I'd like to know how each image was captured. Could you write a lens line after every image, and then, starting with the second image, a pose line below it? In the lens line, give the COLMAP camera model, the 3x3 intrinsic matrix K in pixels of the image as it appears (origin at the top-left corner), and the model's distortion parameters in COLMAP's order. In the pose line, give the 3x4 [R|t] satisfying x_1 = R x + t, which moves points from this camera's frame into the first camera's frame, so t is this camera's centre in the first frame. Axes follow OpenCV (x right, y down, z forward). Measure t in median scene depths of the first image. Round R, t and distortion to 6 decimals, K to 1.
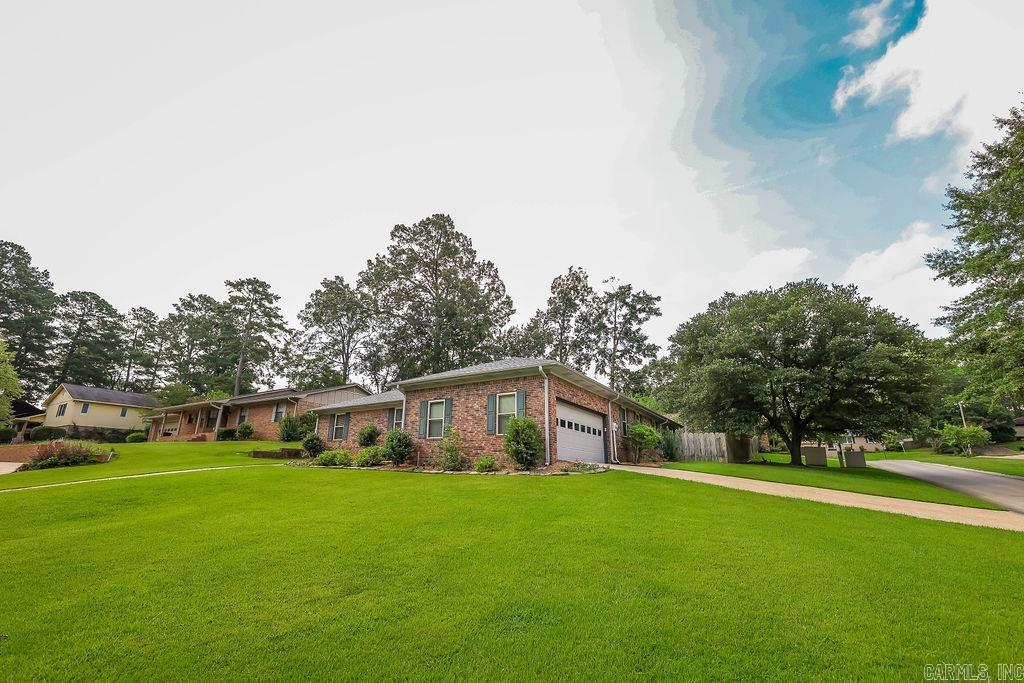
lens RADIAL K [[439.4, 0, 512.0], [0, 439.4, 341.5], [0, 0, 1]] dist [0.000239, -0.000319]
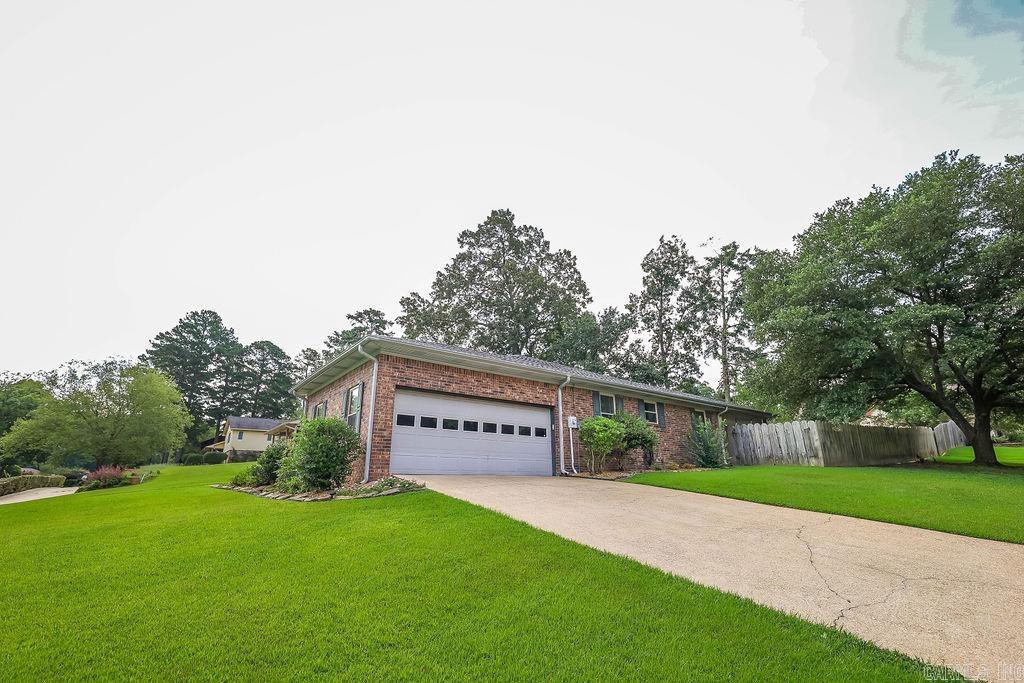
lens RADIAL K [[439.4, 0, 512.0], [0, 439.4, 341.5], [0, 0, 1]] dist [0.000239, -0.000319]
pose [[0.928877, -0.129134, -0.347149, 0.143833], [0.123622, 0.991598, -0.038078, 0.028868], [0.349149, -0.007546, 0.937037, 0.110000]]
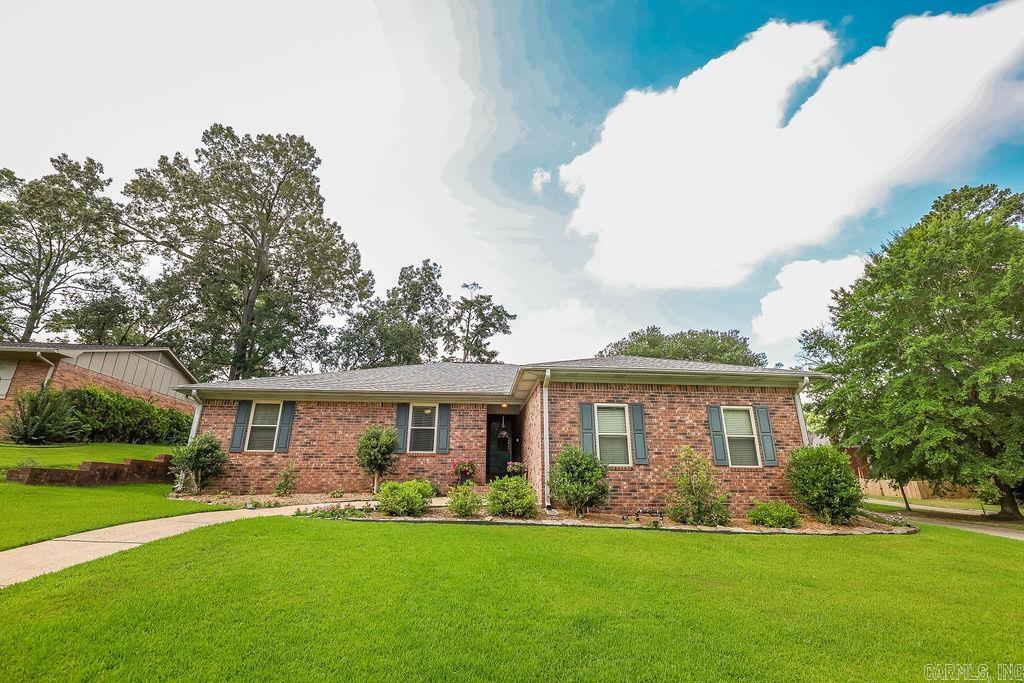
lens RADIAL K [[439.4, 0, 512.0], [0, 439.4, 341.5], [0, 0, 1]] dist [0.000239, -0.000319]
pose [[0.814132, 0.188358, 0.549281, -0.195002], [-0.172063, 0.981699, -0.081613, 0.037174], [-0.554602, -0.028067, 0.831643, 0.172216]]
